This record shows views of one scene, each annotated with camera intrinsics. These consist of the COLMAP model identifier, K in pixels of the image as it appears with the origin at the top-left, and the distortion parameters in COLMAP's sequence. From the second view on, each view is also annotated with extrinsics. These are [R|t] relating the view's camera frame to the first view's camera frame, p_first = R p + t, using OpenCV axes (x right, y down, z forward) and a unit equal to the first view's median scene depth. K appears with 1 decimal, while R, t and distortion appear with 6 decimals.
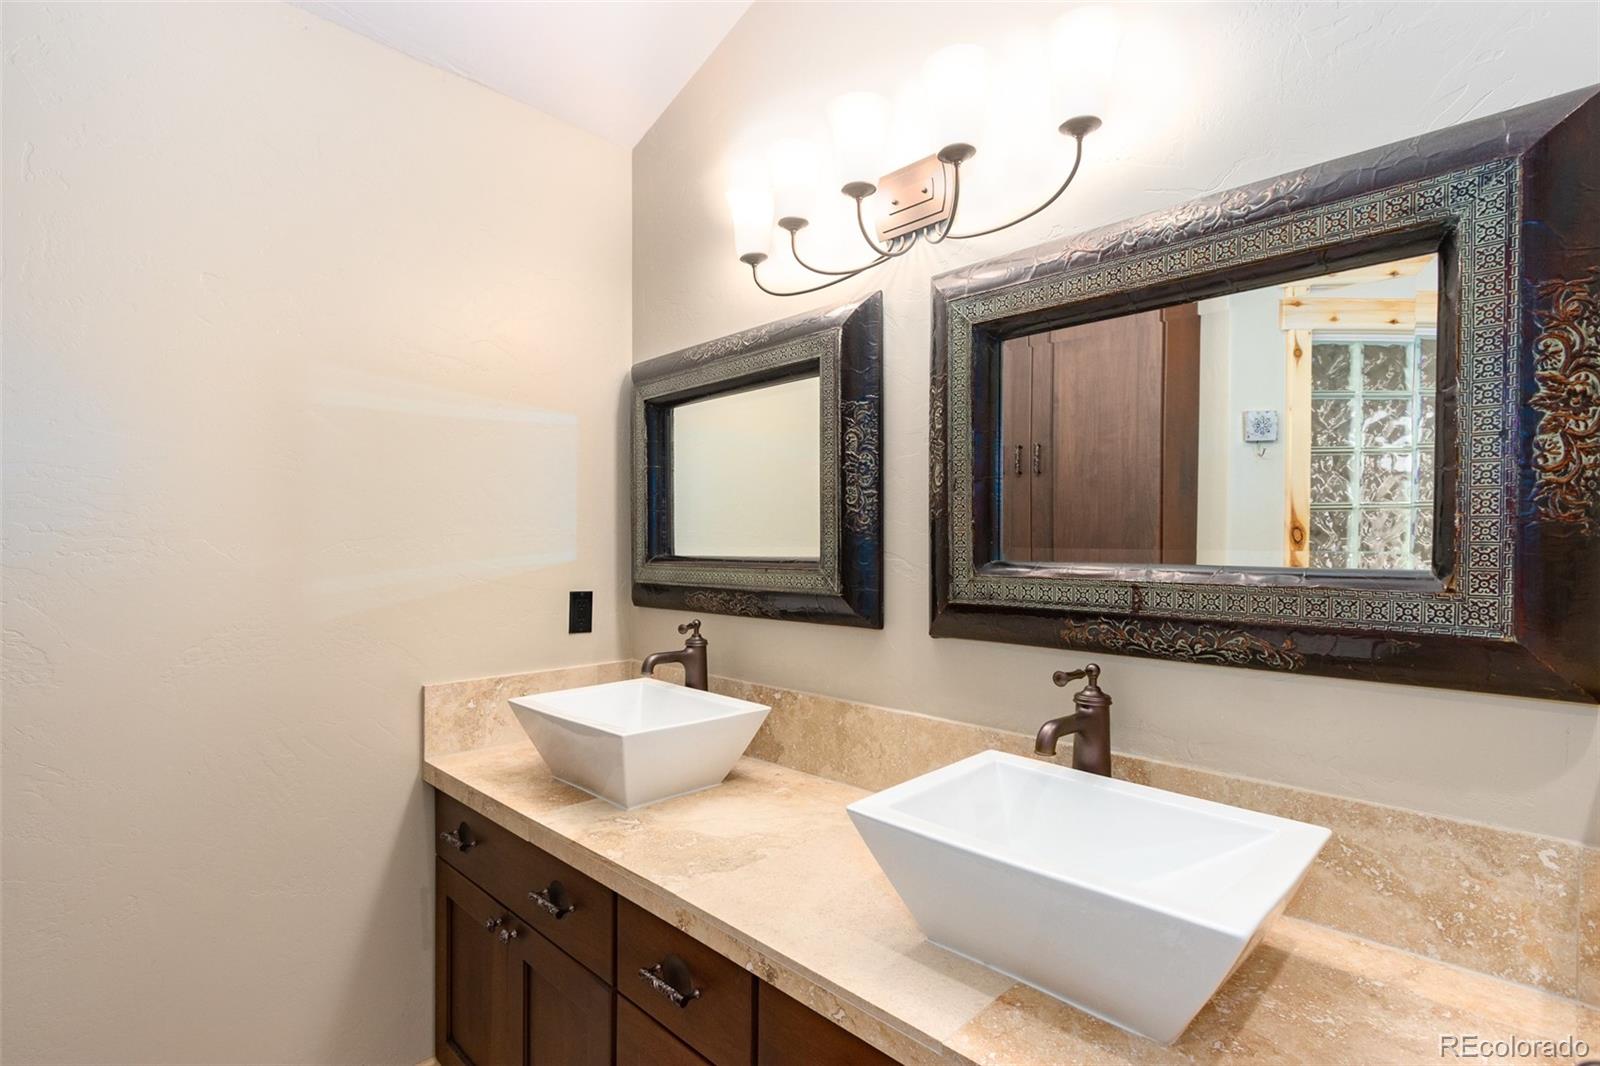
lens RADIAL K [[758.4, 0, 781.7], [0, 758.4, 531.9], [0, 0, 1]] dist [-0.002643, -0.000423]
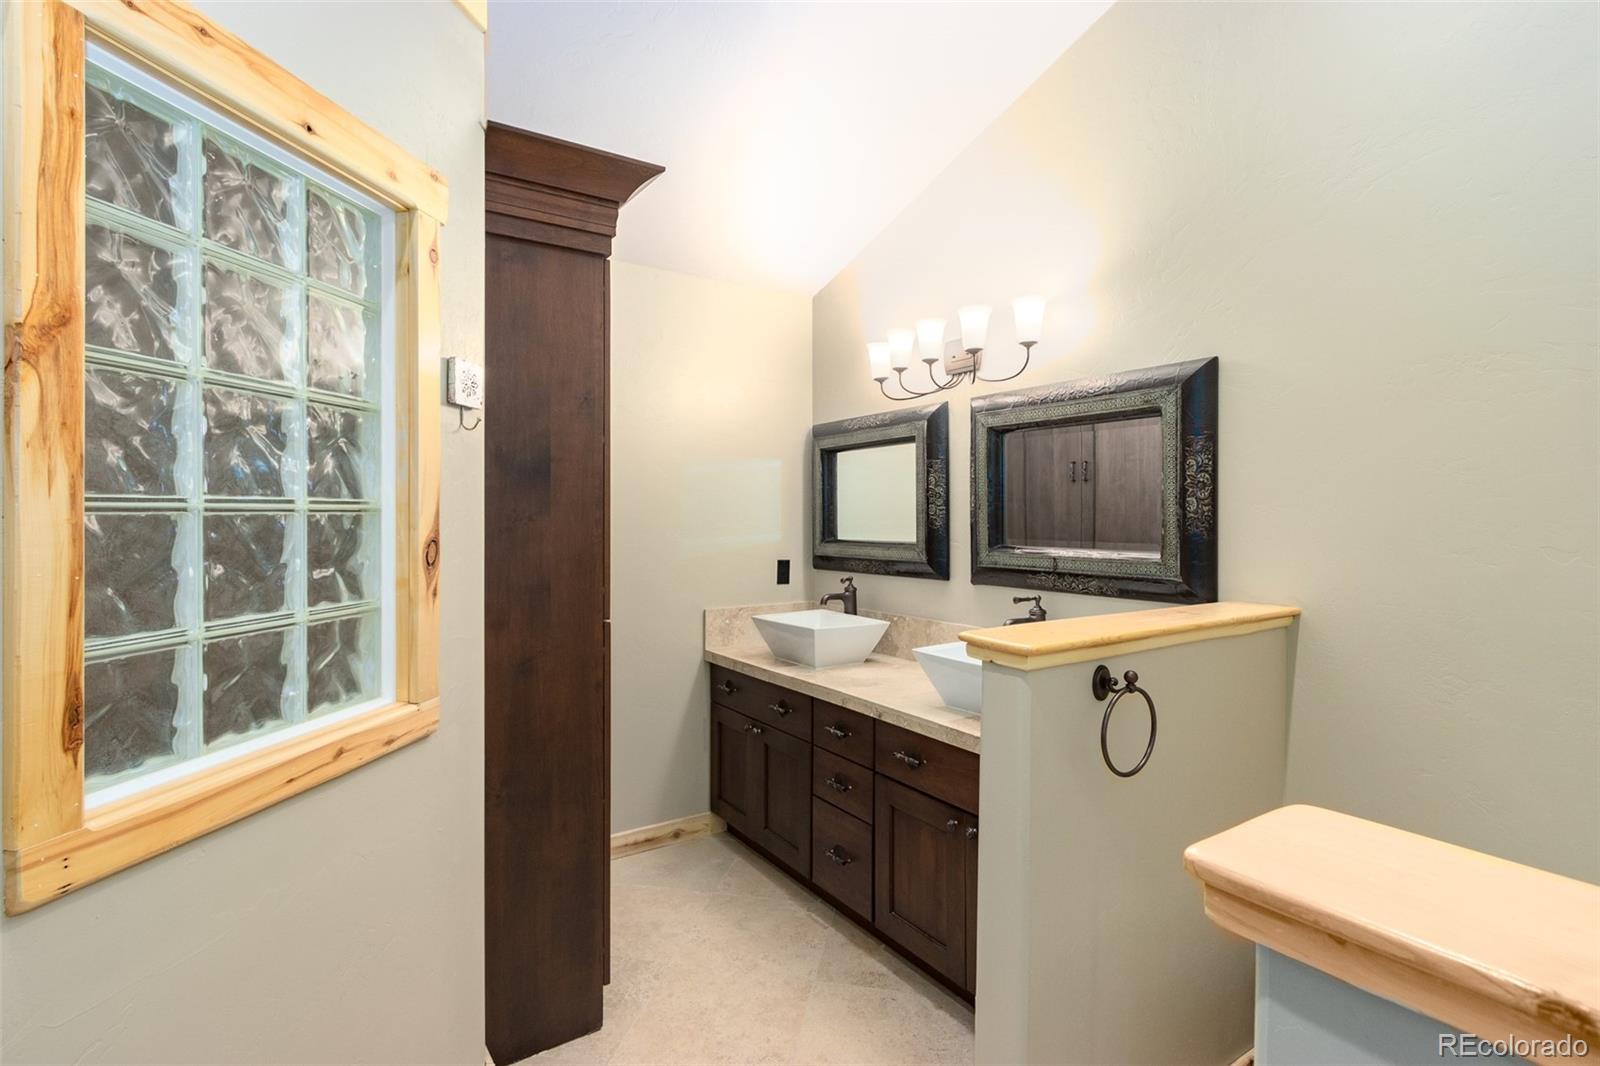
lens RADIAL K [[775.0, 0, 800.0], [0, 775.0, 533.0], [0, 0, 1]] dist [-0.059300, 0.000015]
pose [[0.983840, 0.002460, -0.179033, 0.109184], [0.004398, 0.999272, 0.037897, -0.061689], [0.178996, -0.038072, 0.983113, -0.912767]]
